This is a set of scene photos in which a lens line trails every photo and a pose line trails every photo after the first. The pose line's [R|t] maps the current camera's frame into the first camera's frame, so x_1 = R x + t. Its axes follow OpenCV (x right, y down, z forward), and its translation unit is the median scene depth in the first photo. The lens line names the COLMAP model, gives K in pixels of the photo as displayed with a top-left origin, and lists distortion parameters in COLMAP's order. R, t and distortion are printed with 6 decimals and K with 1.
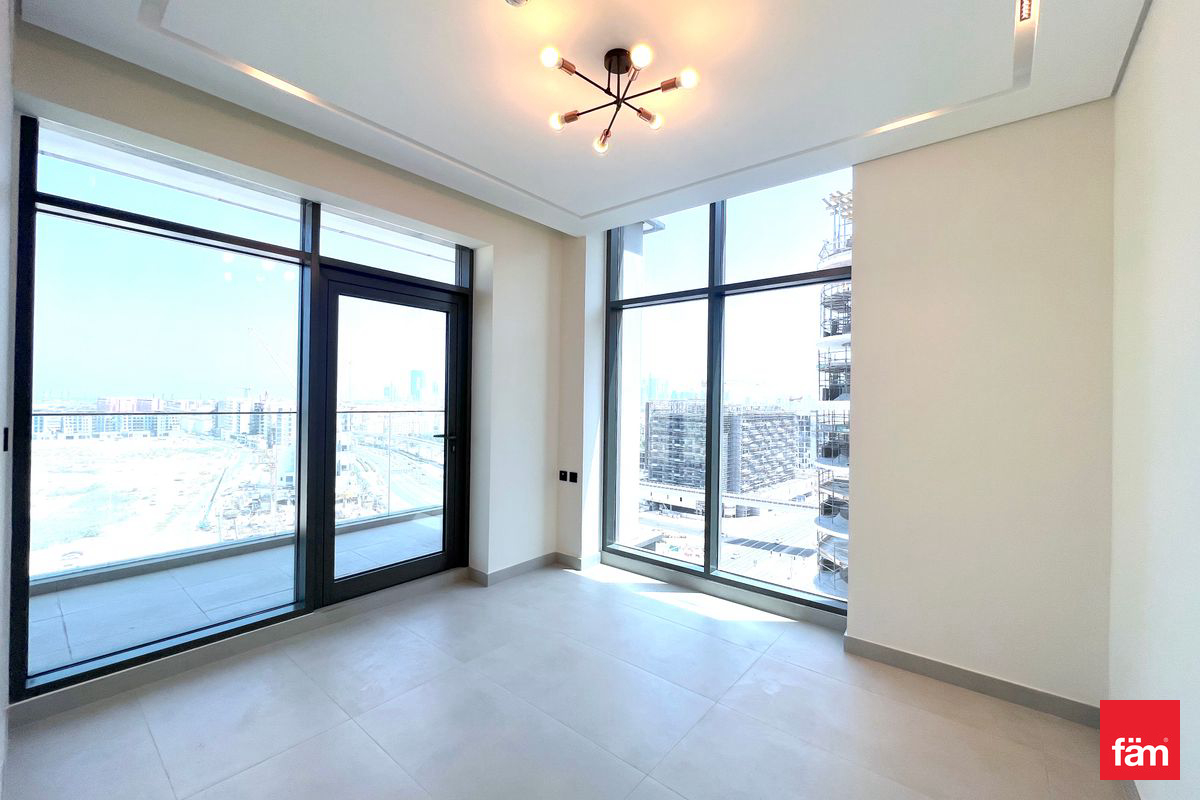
lens RADIAL K [[488.4, 0, 600.0], [0, 488.4, 400.0], [0, 0, 1]] dist [0.000447, -0.000067]
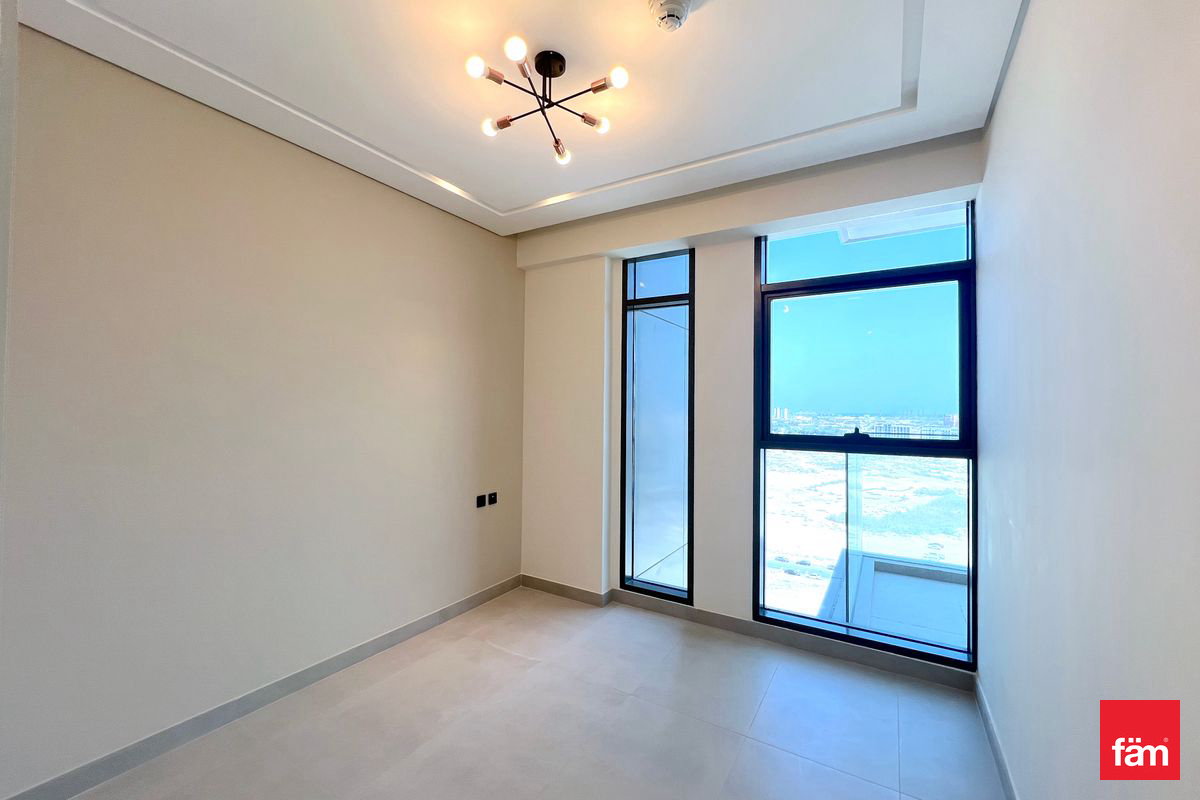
lens RADIAL K [[479.1, 0, 602.9], [0, 479.1, 395.6], [0, 0, 1]] dist [-0.001470, -0.000192]
pose [[0.143179, -0.042392, -0.988788, 0.541852], [-0.019365, 0.998771, -0.045624, 0.003005], [0.989507, 0.025681, 0.142182, 0.676807]]
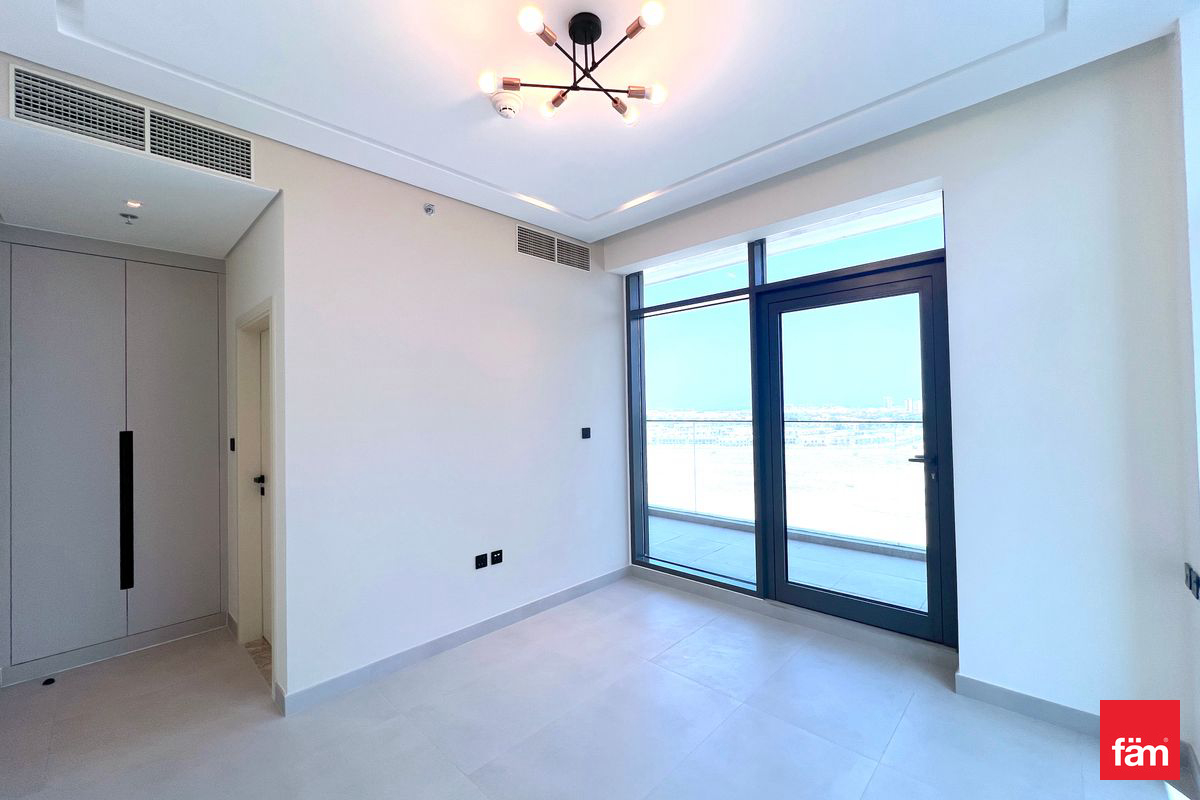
lens RADIAL K [[481.5, 0, 594.1], [0, 481.5, 399.3], [0, 0, 1]] dist [-0.000500, -0.000026]
pose [[-0.091365, -0.033342, -0.995259, 0.562457], [0.016135, 0.999259, -0.034957, 0.003159], [0.995687, -0.019252, -0.090759, 0.702068]]
